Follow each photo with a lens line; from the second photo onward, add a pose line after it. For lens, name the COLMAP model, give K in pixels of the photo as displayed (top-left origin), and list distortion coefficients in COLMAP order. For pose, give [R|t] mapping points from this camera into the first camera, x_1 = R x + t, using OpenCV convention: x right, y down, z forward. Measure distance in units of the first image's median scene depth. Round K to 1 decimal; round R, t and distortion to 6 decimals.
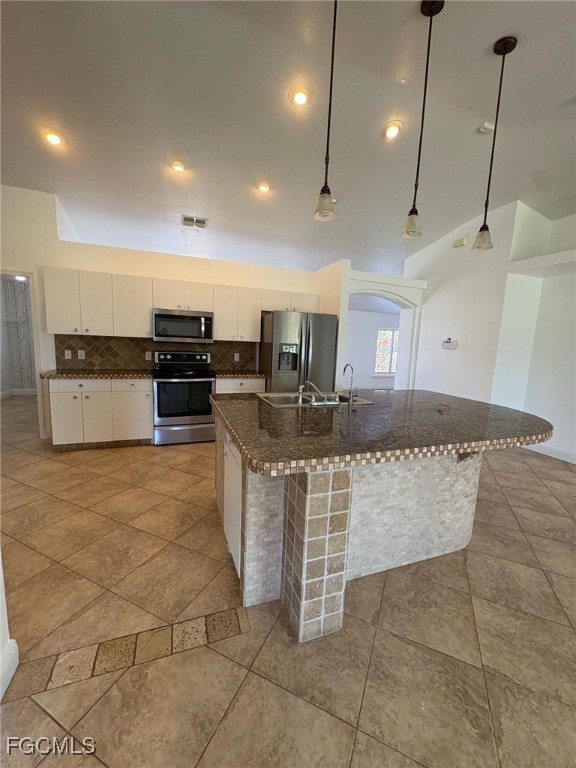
lens RADIAL K [[305.5, 0, 288.1], [0, 305.5, 384.1], [0, 0, 1]] dist [-0.003959, -0.000039]
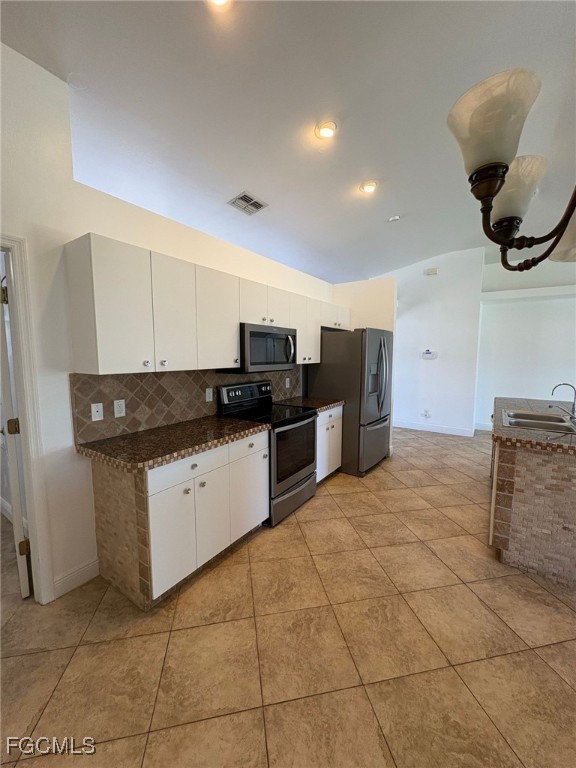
lens RADIAL K [[305.5, 0, 292.2], [0, 305.5, 384.3], [0, 0, 1]] dist [-0.003959, -0.000039]
pose [[0.817441, -0.098230, 0.567574, -0.717150], [0.109279, 0.993903, 0.014628, -0.111070], [-0.565551, 0.050067, 0.823192, 0.389346]]
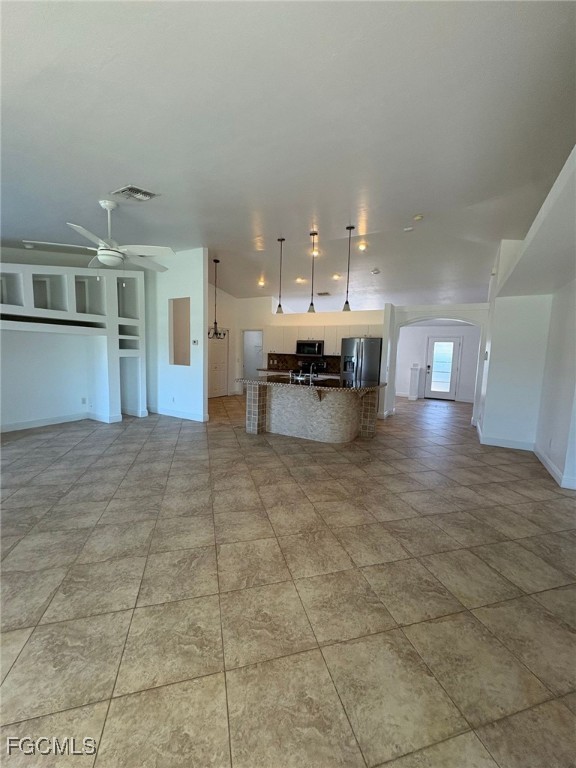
lens RADIAL K [[305.5, 0, 288.4], [0, 305.5, 386.0], [0, 0, 1]] dist [-0.003959, -0.000039]
pose [[0.639297, 0.062968, -0.766377, 1.128546], [-0.111794, 0.993663, -0.011614, 0.095503], [0.760790, 0.093102, 0.642286, -0.372953]]
